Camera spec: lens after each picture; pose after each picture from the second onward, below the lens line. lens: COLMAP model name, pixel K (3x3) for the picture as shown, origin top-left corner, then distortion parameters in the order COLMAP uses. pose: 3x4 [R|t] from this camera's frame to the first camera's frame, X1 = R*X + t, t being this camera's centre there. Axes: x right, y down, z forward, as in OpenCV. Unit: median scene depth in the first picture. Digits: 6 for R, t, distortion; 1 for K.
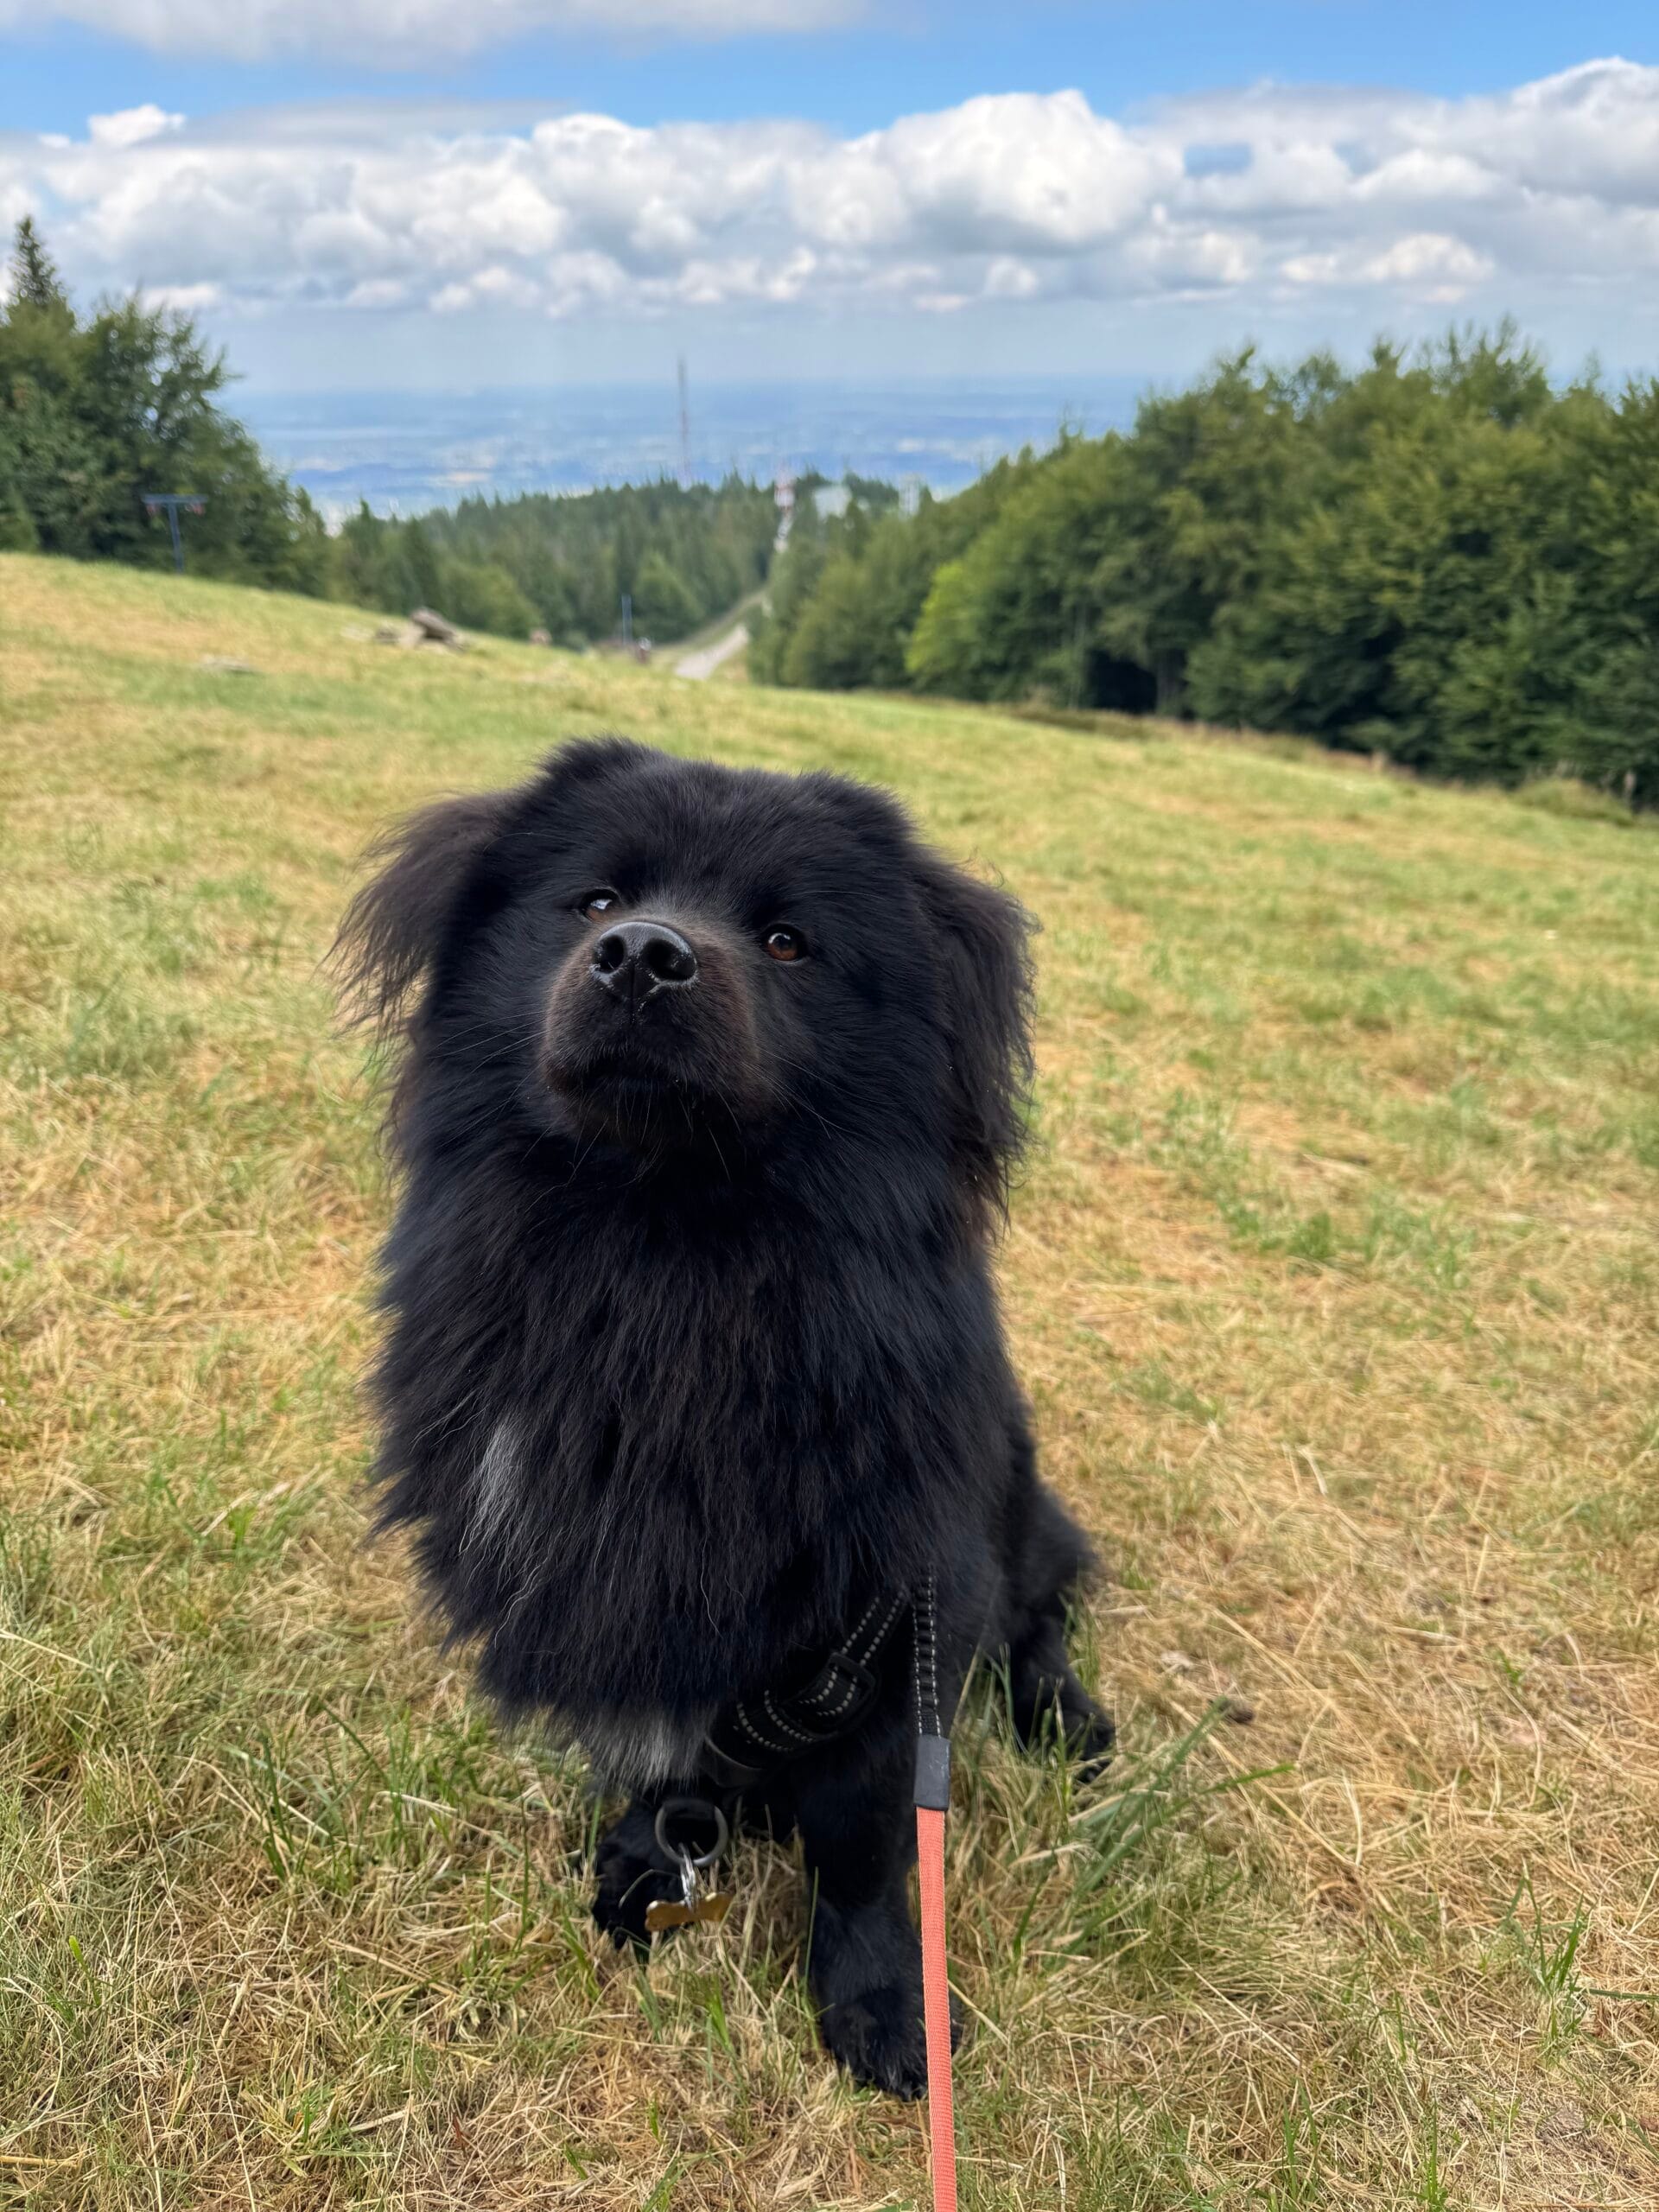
lens RADIAL K [[1529.0, 0, 816.8], [0, 1529.0, 1103.6], [0, 0, 1]] dist [-0.004146, -0.012155]
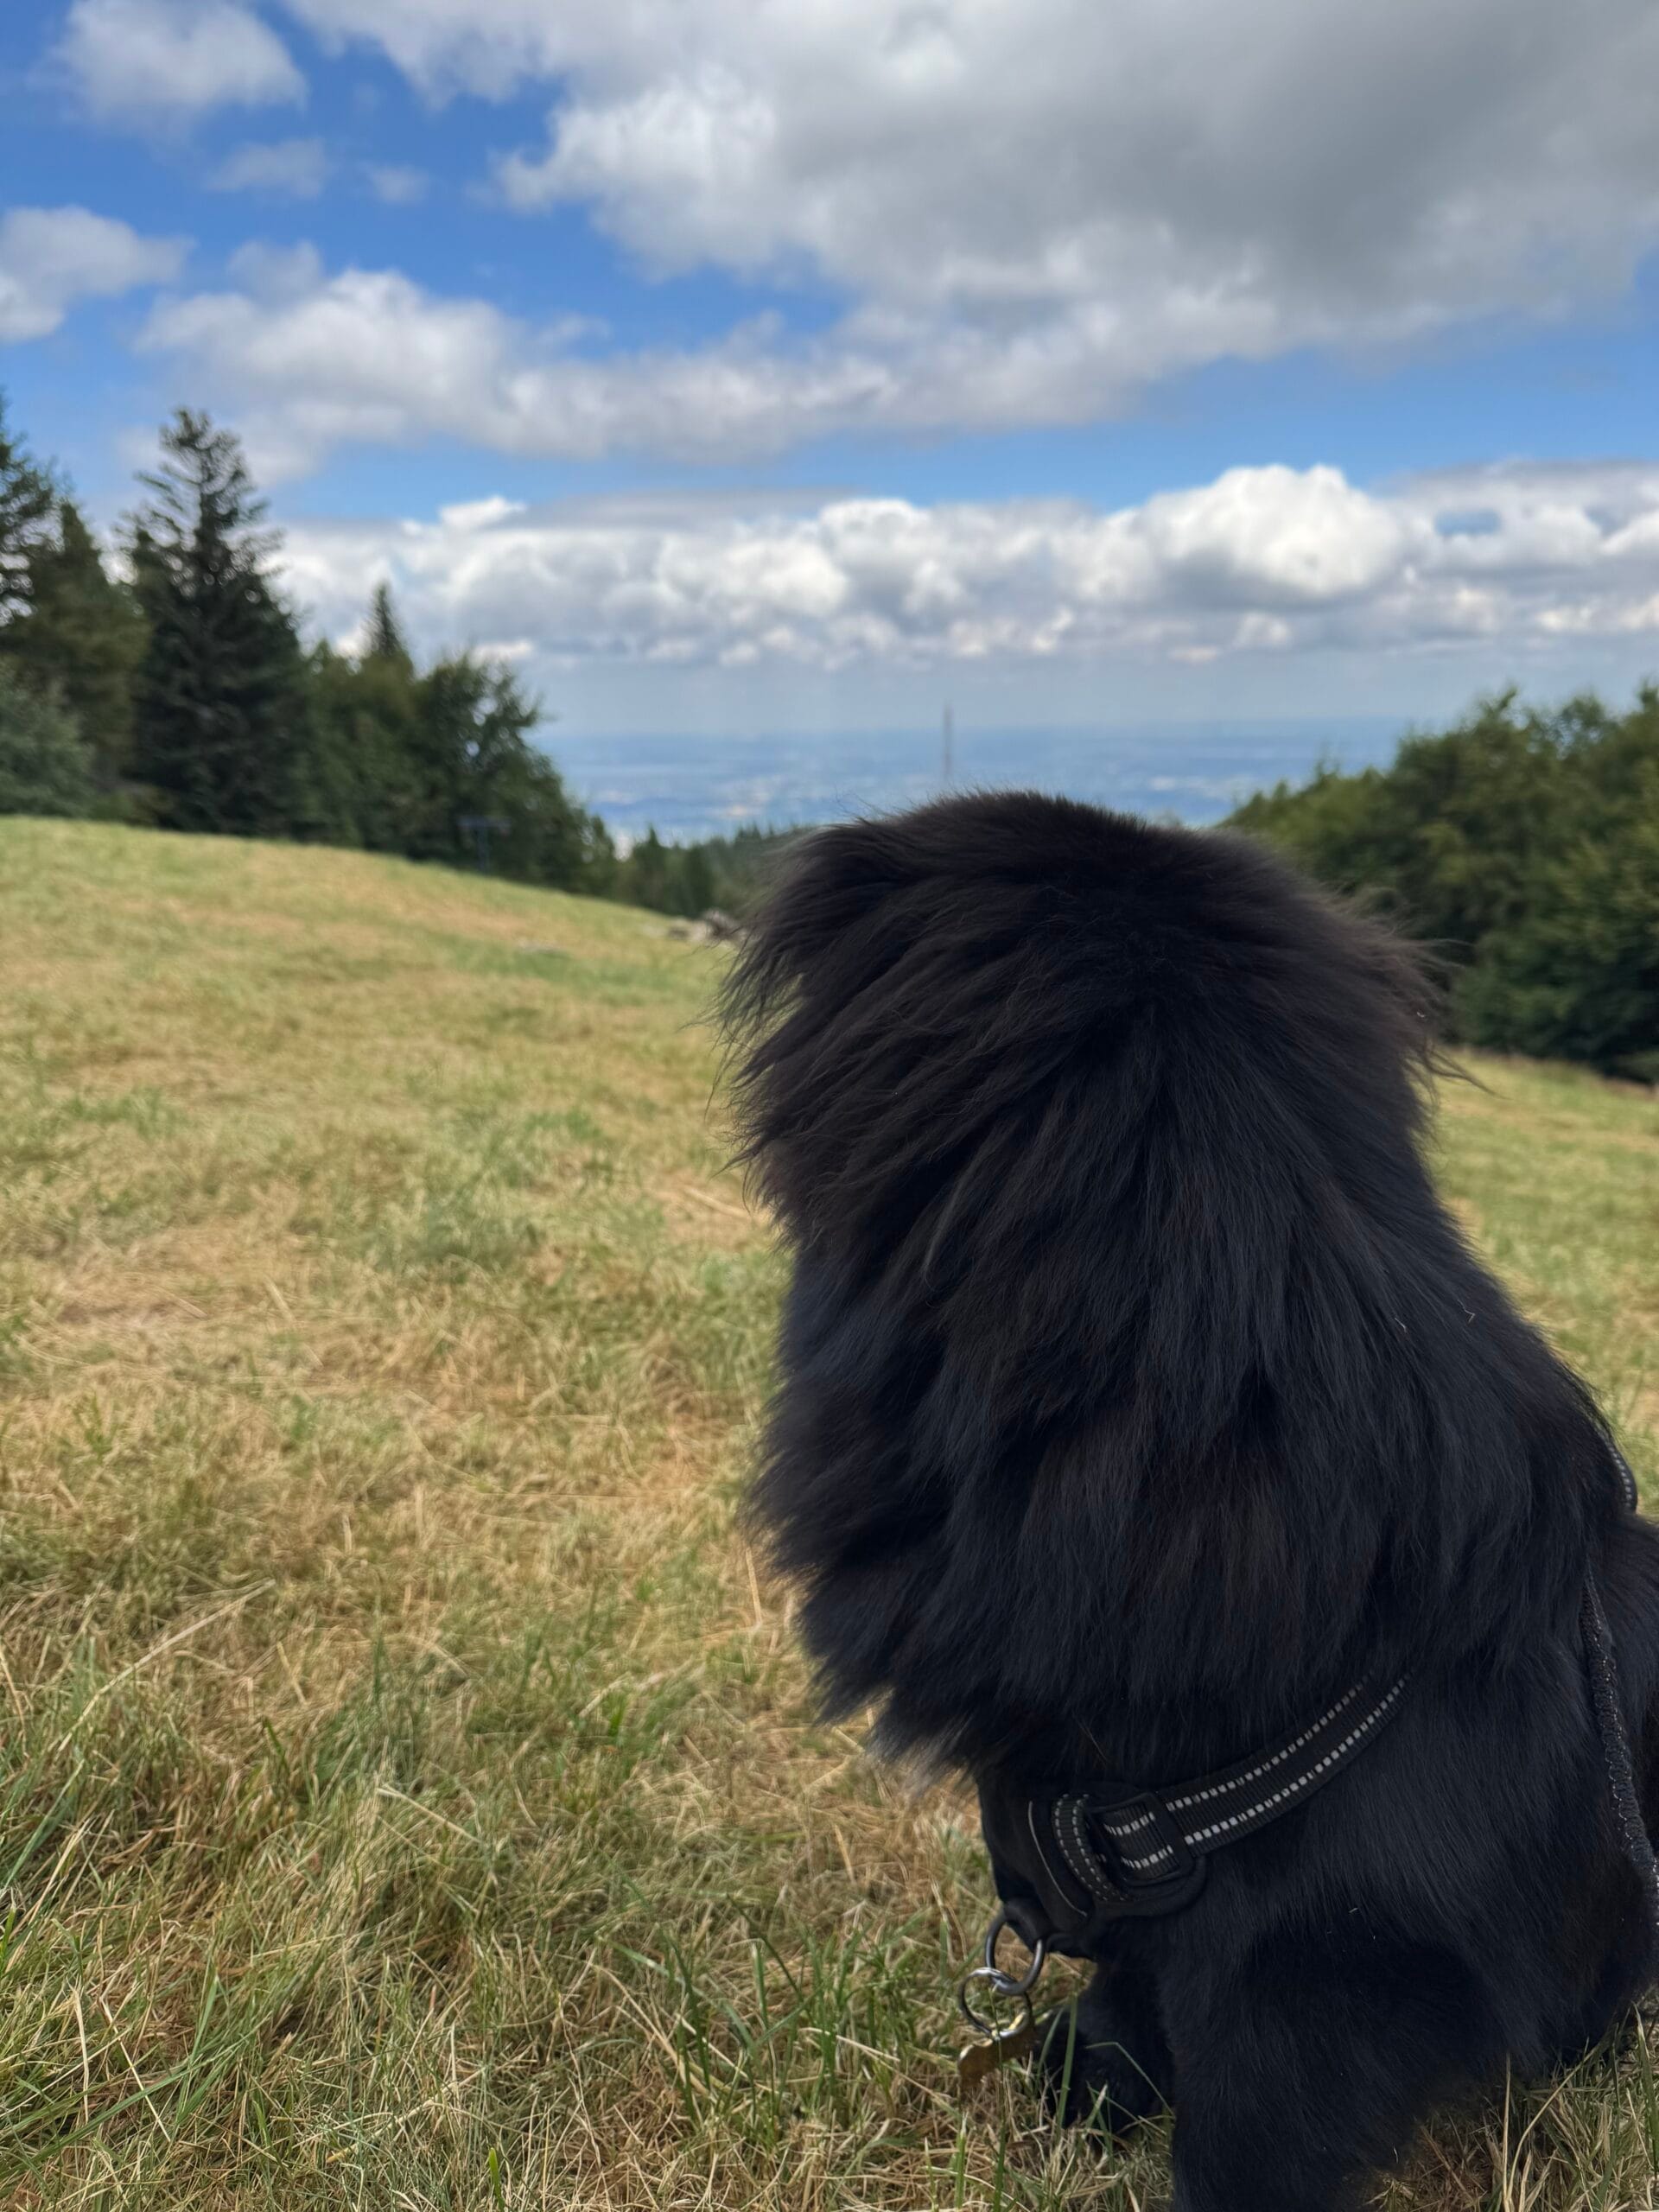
lens RADIAL K [[1529.0, 0, 824.9], [0, 1529.0, 1137.9], [0, 0, 1]] dist [-0.004146, -0.012155]
pose [[0.988490, 0.035367, -0.147091, -0.101101], [-0.061524, 0.982235, -0.177284, 0.071783], [0.138208, 0.184294, 0.973106, 0.059639]]
